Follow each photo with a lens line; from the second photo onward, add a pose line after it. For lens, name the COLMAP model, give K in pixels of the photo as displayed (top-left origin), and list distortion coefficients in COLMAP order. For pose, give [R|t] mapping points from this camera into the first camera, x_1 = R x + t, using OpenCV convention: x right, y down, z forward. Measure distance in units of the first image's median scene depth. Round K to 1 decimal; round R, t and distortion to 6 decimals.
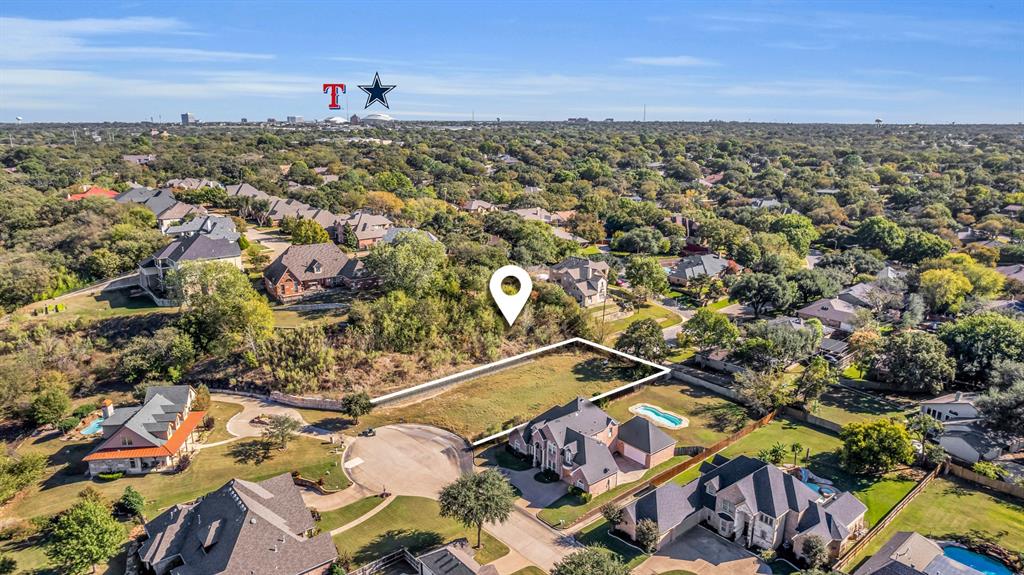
lens RADIAL K [[642.1, 0, 512.0], [0, 642.1, 287.5], [0, 0, 1]] dist [-0.060098, 0.002520]
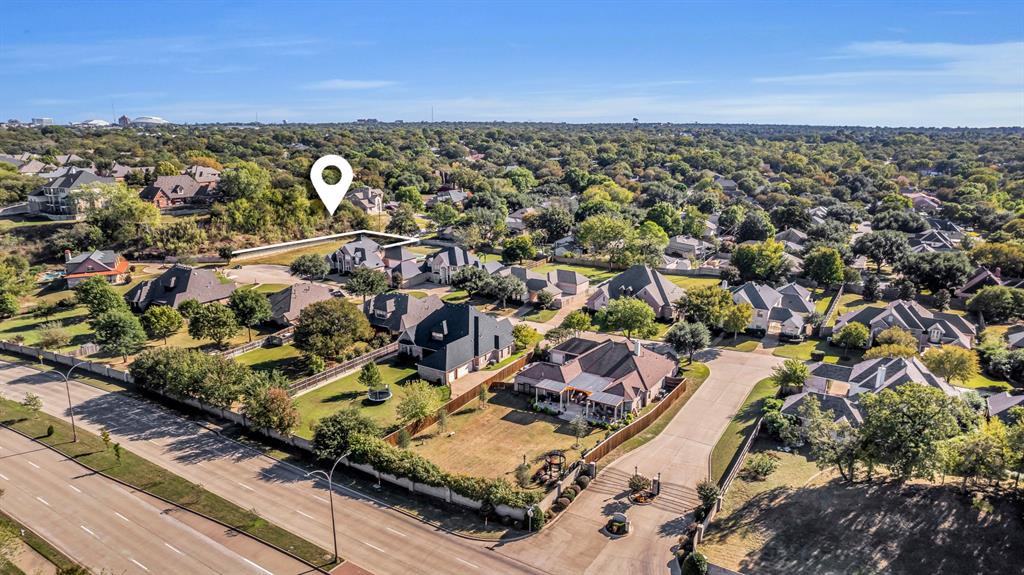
lens RADIAL K [[642.1, 0, 512.0], [0, 642.1, 287.5], [0, 0, 1]] dist [-0.060098, 0.002520]
pose [[0.950907, -0.073049, 0.300734, -0.033774], [0.074256, 0.997212, 0.007431, 0.248323], [-0.300438, 0.015265, 0.953679, -0.630434]]
